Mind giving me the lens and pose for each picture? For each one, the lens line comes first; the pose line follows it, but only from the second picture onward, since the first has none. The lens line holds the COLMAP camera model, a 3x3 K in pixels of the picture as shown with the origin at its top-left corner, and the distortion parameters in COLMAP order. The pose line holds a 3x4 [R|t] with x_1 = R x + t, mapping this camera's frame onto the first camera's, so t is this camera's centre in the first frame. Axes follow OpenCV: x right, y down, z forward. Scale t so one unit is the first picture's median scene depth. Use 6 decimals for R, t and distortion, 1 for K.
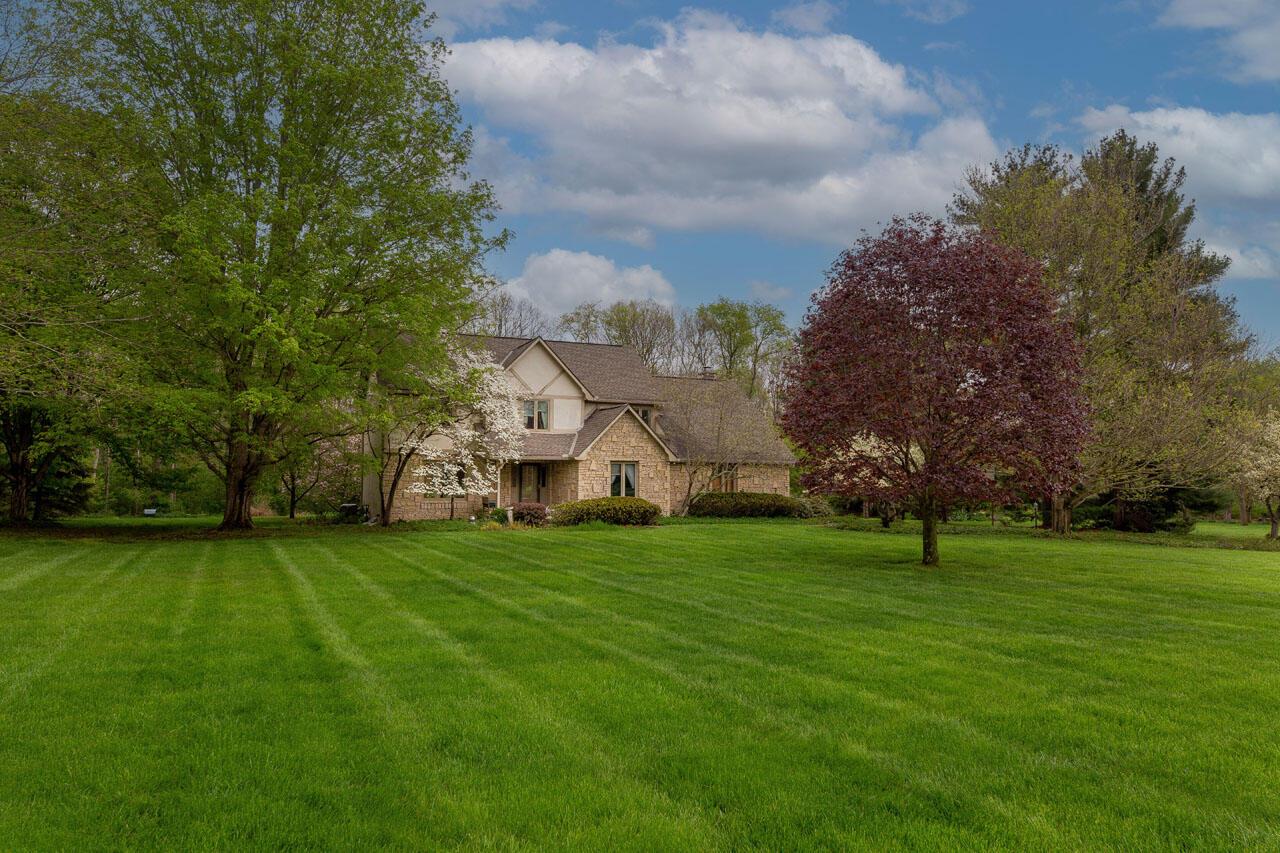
lens RADIAL K [[858.5, 0, 640.1], [0, 858.5, 419.2], [0, 0, 1]] dist [0.001487, 0.001207]
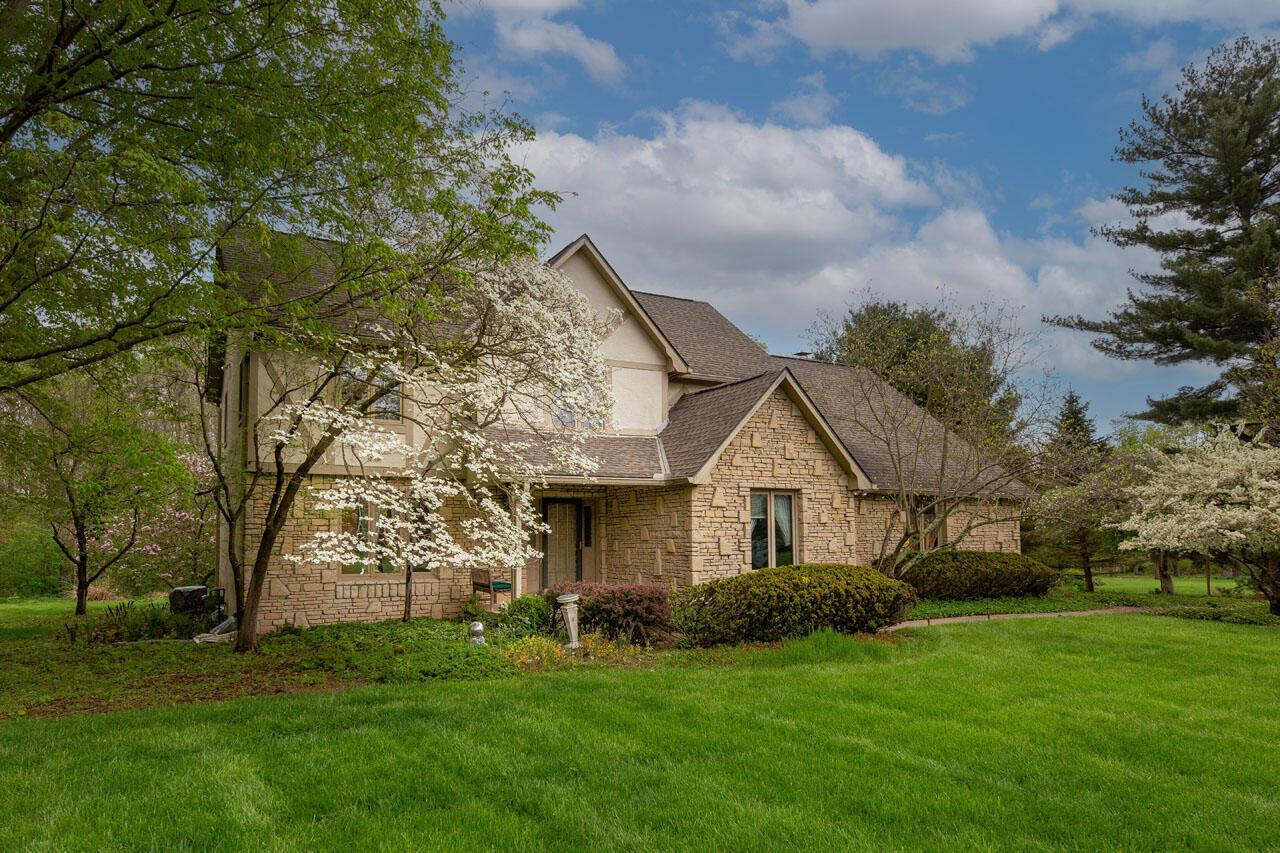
lens RADIAL K [[843.6, 0, 637.5], [0, 843.6, 477.5], [0, 0, 1]] dist [0.022669, 0.000367]
pose [[0.995070, -0.007233, 0.098914, -0.138455], [0.008101, 0.999932, -0.008381, 0.045072], [-0.098847, 0.009141, 0.995061, 0.531331]]
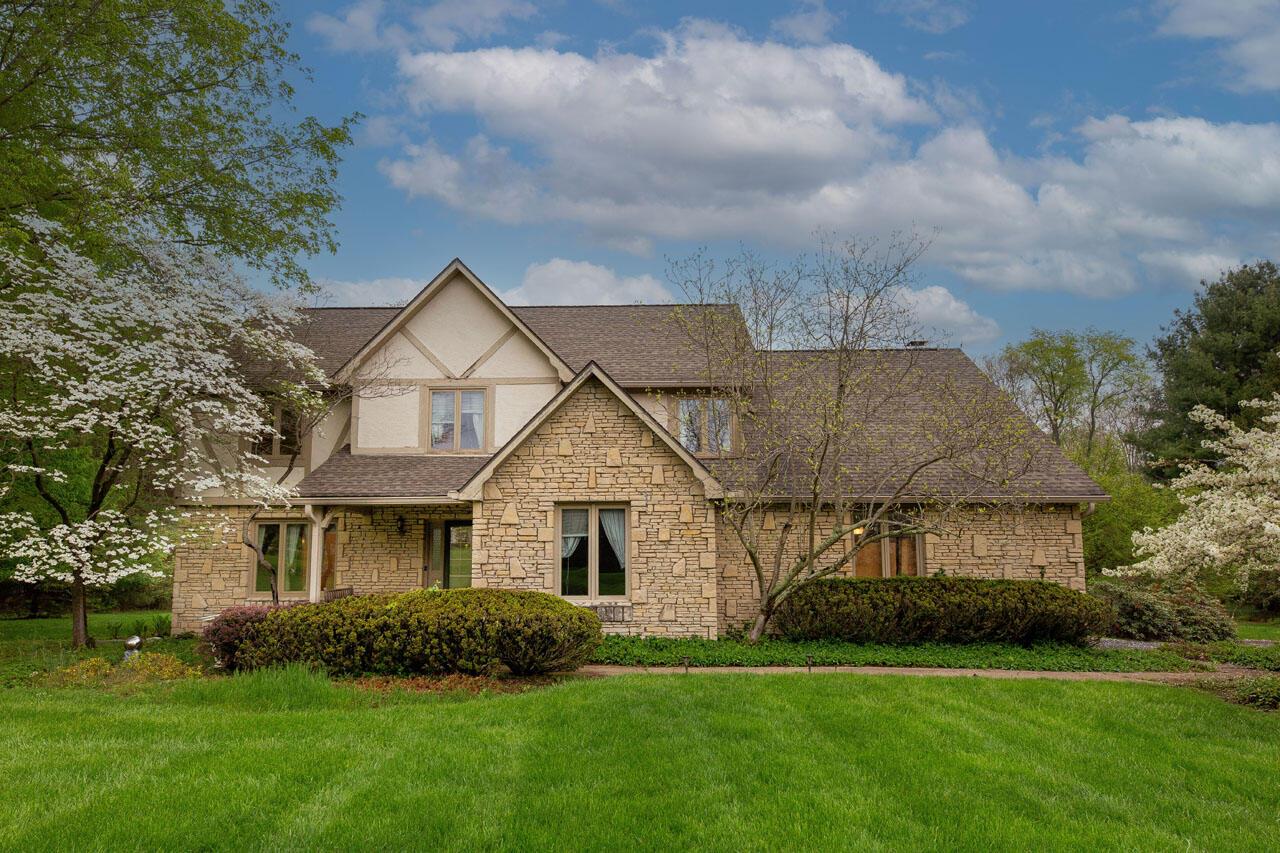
lens RADIAL K [[774.1, 0, 627.0], [0, 774.1, 464.1], [0, 0, 1]] dist [0.005579, 0.001169]
pose [[0.902837, -0.067700, -0.424619, 0.154465], [0.037949, 0.996219, -0.078145, 0.059498], [0.428304, 0.054438, 0.901993, 0.657662]]
